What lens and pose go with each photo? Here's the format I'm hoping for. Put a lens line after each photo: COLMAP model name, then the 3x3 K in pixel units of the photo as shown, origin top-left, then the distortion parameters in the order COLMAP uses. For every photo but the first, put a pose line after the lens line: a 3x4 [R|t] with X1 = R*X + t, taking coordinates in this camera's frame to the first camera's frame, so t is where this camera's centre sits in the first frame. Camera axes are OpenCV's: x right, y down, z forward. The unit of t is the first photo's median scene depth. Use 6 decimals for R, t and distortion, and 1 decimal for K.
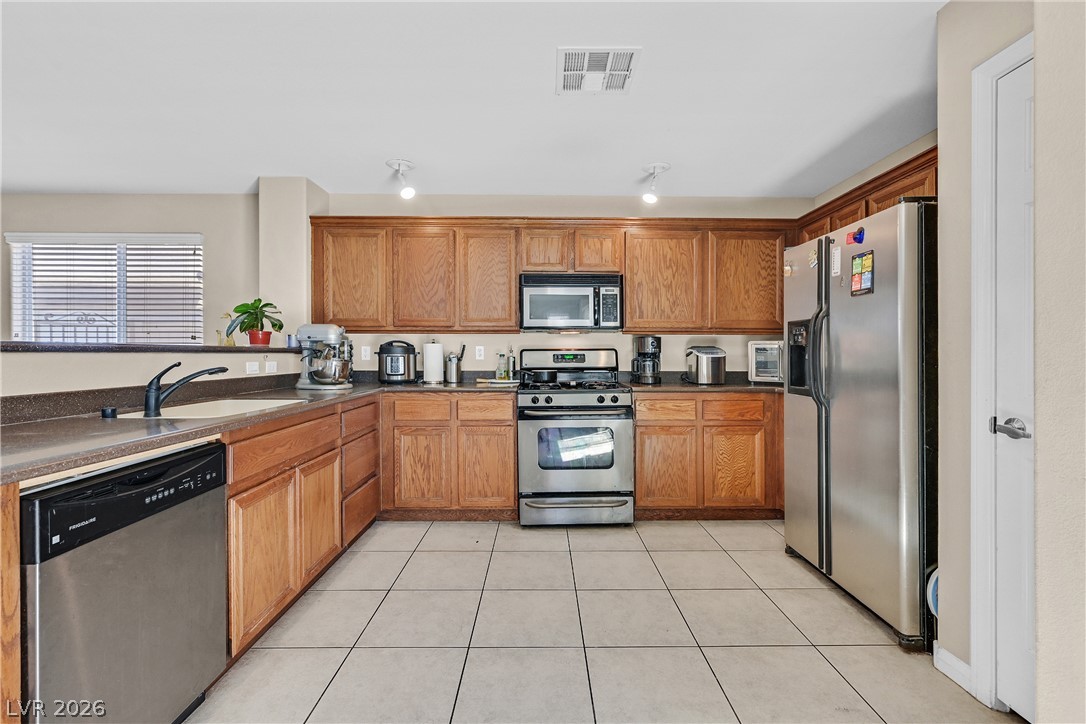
lens RADIAL K [[482.4, 0, 541.6], [0, 482.4, 357.9], [0, 0, 1]] dist [-0.001295, -0.000044]
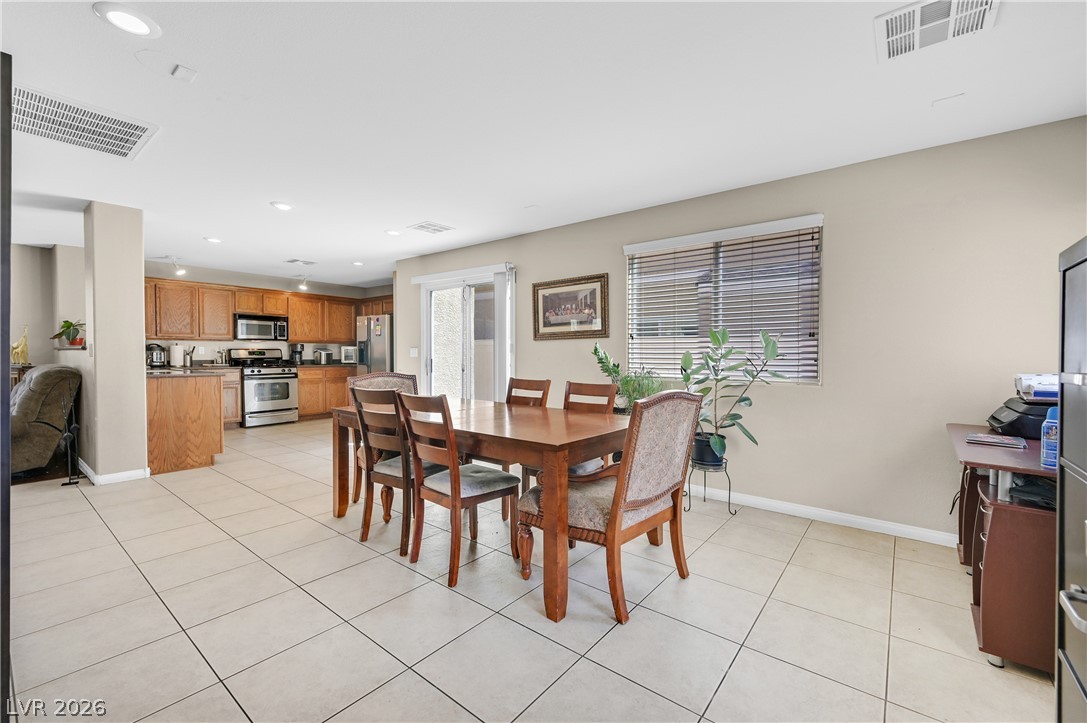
lens RADIAL K [[467.2, 0, 547.4], [0, 467.2, 362.2], [0, 0, 1]] dist [0.000012, 0.000041]
pose [[0.635049, -0.011072, 0.772392, -0.750073], [0.003156, 0.999926, 0.011740, 0.019962], [-0.772465, -0.005018, 0.635037, -1.332618]]
